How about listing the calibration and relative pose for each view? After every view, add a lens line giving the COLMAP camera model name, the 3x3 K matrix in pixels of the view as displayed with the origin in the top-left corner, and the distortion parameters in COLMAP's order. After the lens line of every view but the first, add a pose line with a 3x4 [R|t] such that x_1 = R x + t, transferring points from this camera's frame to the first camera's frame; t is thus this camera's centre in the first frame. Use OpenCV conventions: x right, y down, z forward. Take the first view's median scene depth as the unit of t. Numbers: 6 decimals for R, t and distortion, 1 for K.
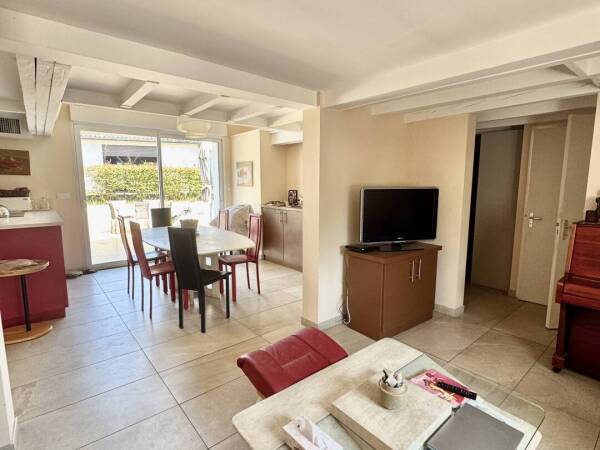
lens RADIAL K [[317.1, 0, 297.3], [0, 317.1, 223.3], [0, 0, 1]] dist [-0.008159, -0.002656]
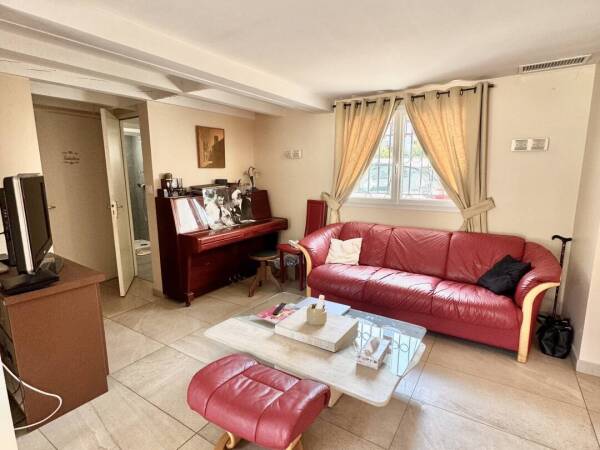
lens RADIAL K [[317.1, 0, 298.8], [0, 317.1, 226.8], [0, 0, 1]] dist [-0.008159, -0.002656]
pose [[-0.299970, -0.158903, 0.940621, -0.514136], [0.130305, 0.969961, 0.205415, -0.078779], [-0.945007, 0.184186, -0.270254, 0.760561]]
